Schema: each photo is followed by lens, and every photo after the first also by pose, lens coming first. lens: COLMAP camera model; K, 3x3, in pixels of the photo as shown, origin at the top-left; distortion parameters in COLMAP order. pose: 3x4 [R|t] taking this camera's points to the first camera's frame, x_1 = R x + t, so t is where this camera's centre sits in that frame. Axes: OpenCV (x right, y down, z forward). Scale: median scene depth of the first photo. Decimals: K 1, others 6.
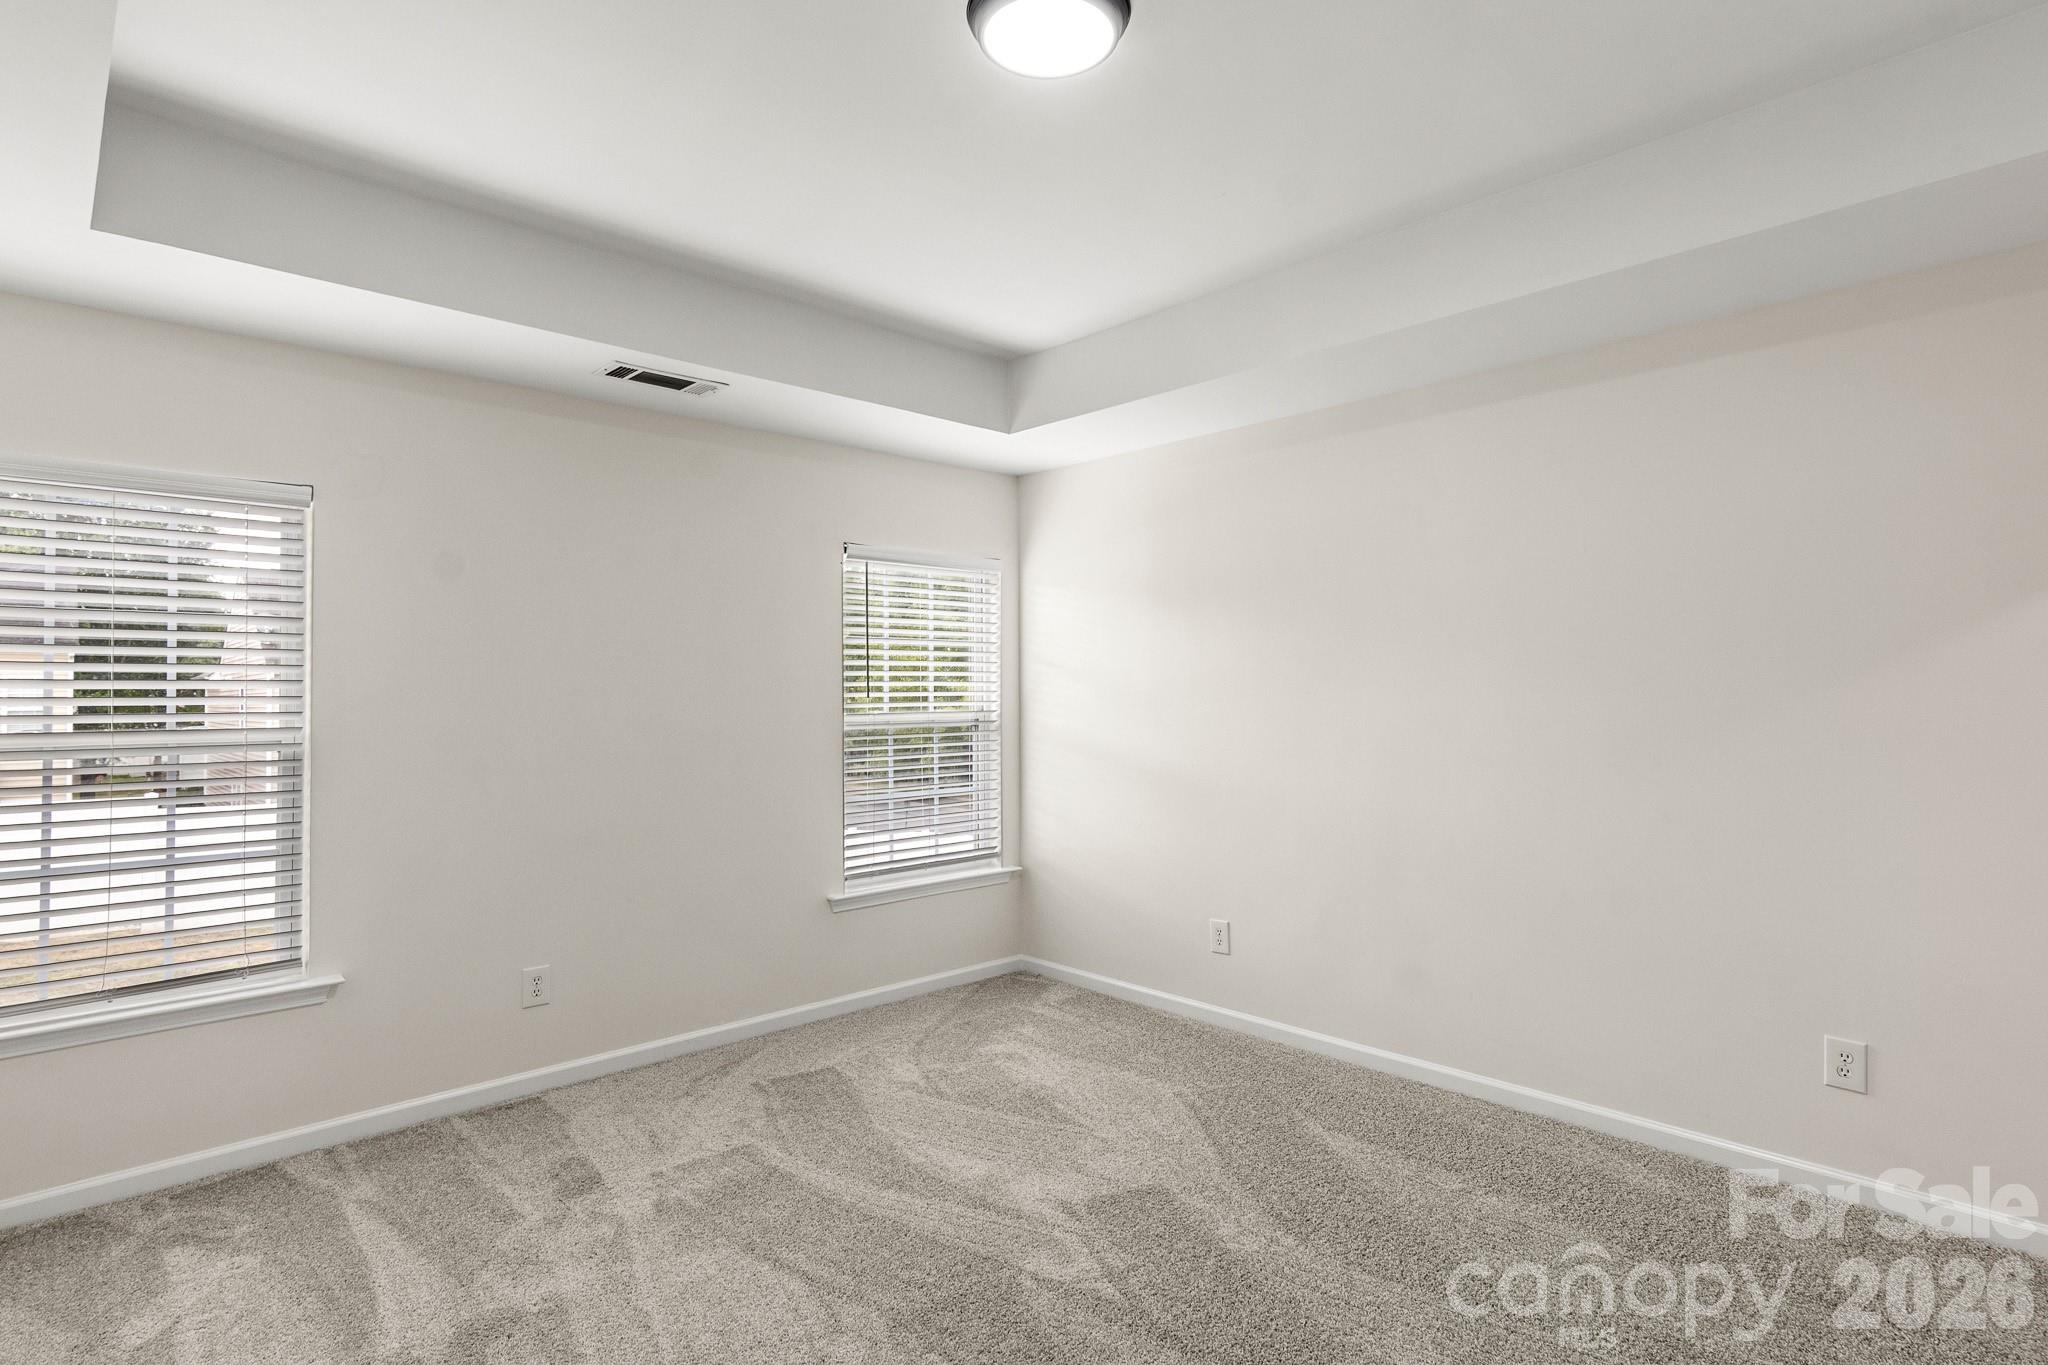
lens RADIAL K [[1054.2, 0, 1020.3], [0, 1054.2, 695.7], [0, 0, 1]] dist [0.001696, 0.001950]
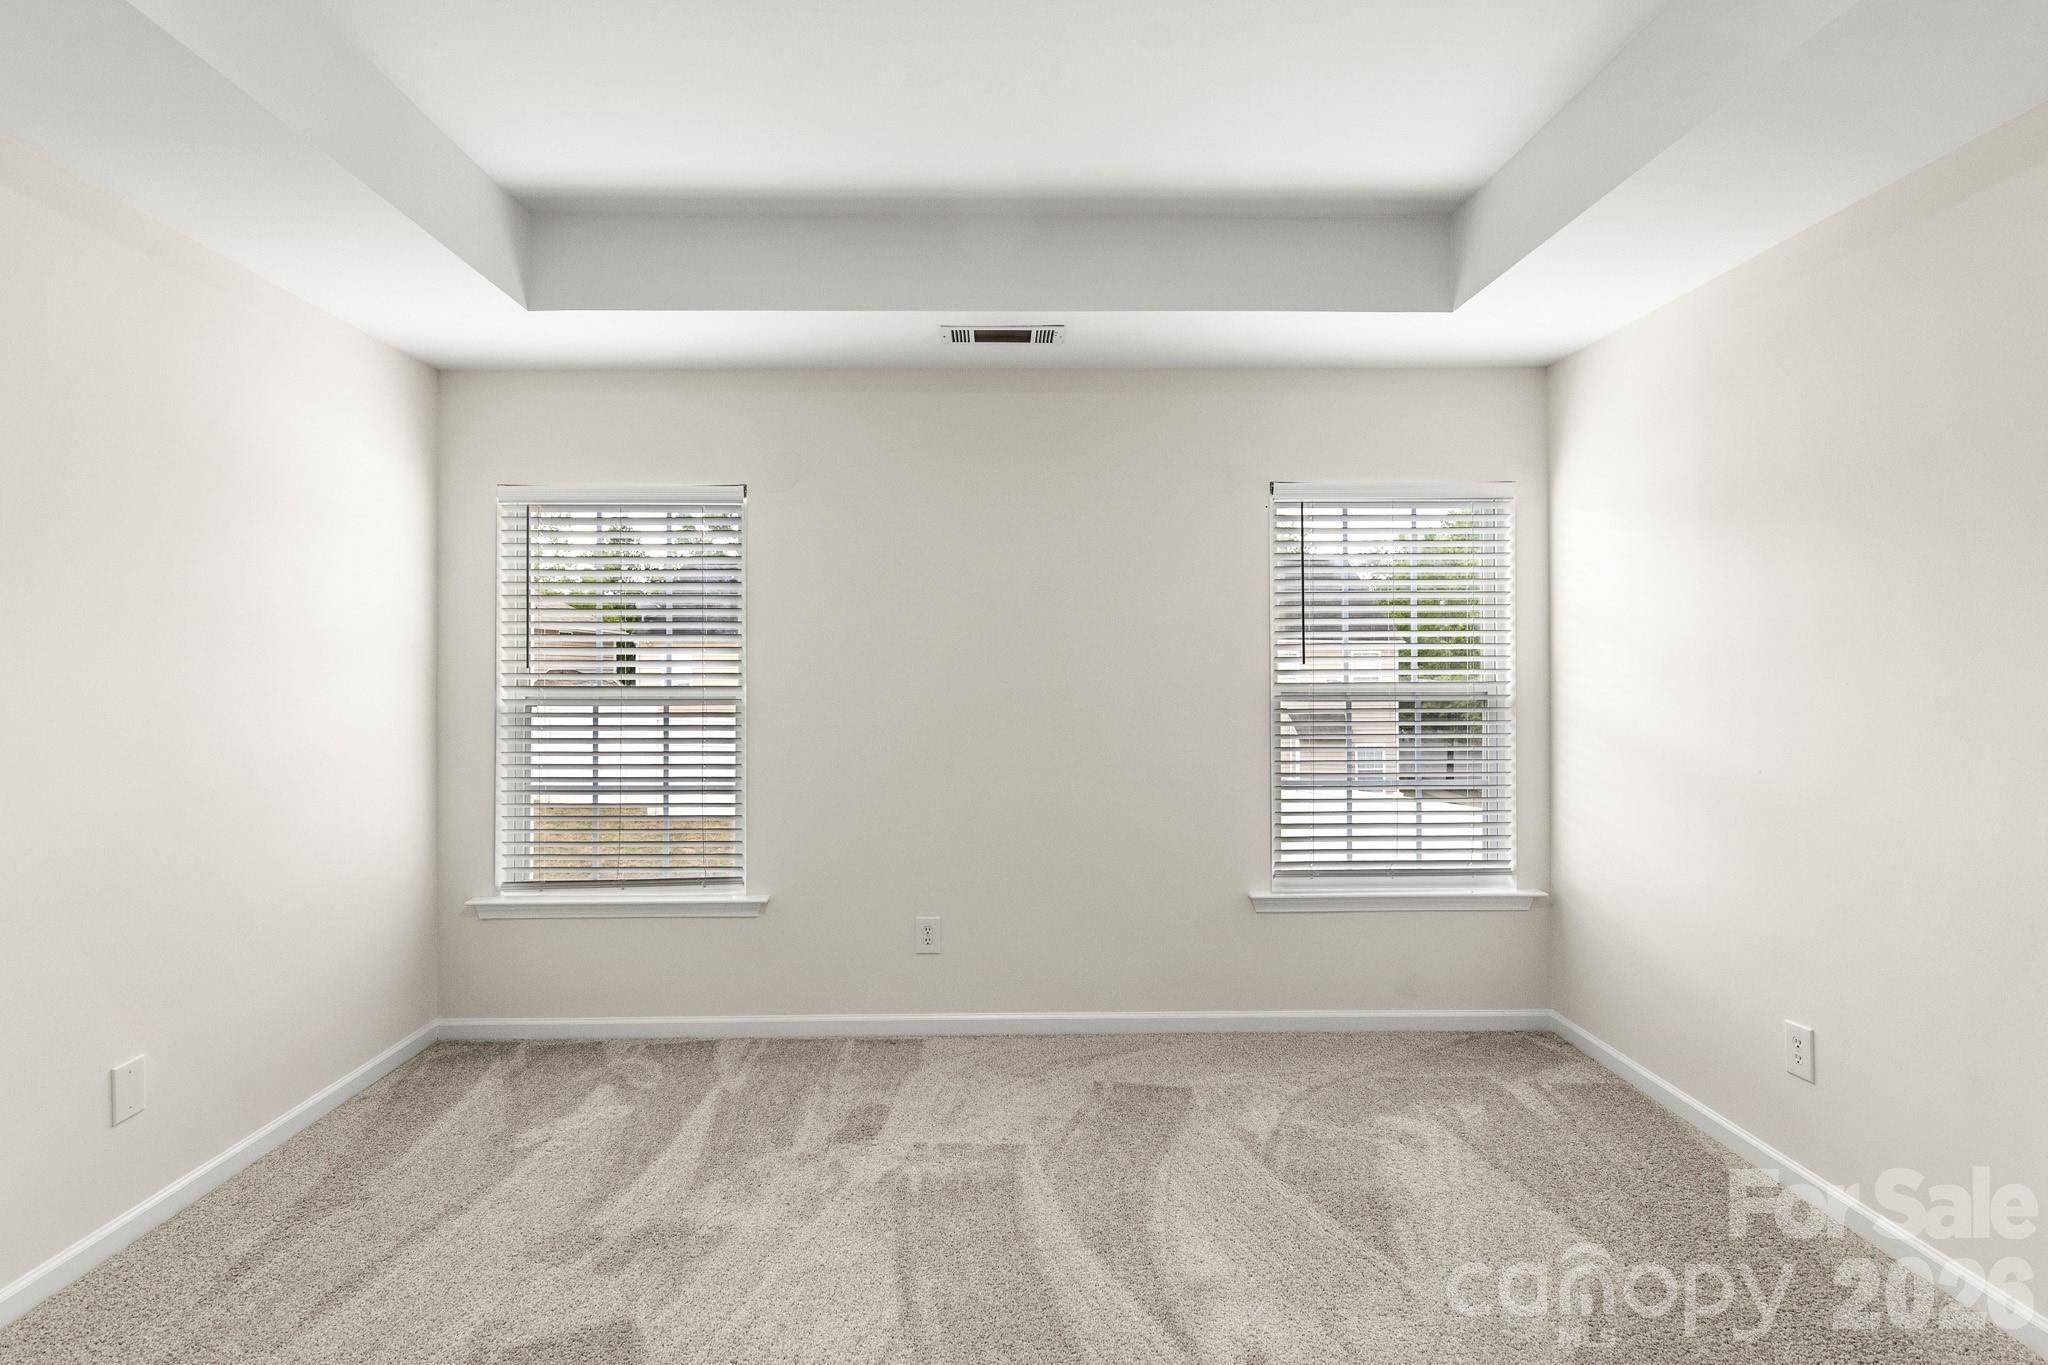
lens RADIAL K [[1067.3, 0, 1020.9], [0, 1067.3, 673.8], [0, 0, 1]] dist [-0.003185, -0.000632]
pose [[0.738237, 0.012148, -0.674433, 0.327534], [-0.002899, 0.999886, 0.014838, -0.002691], [0.674536, -0.008999, 0.738187, 0.275217]]
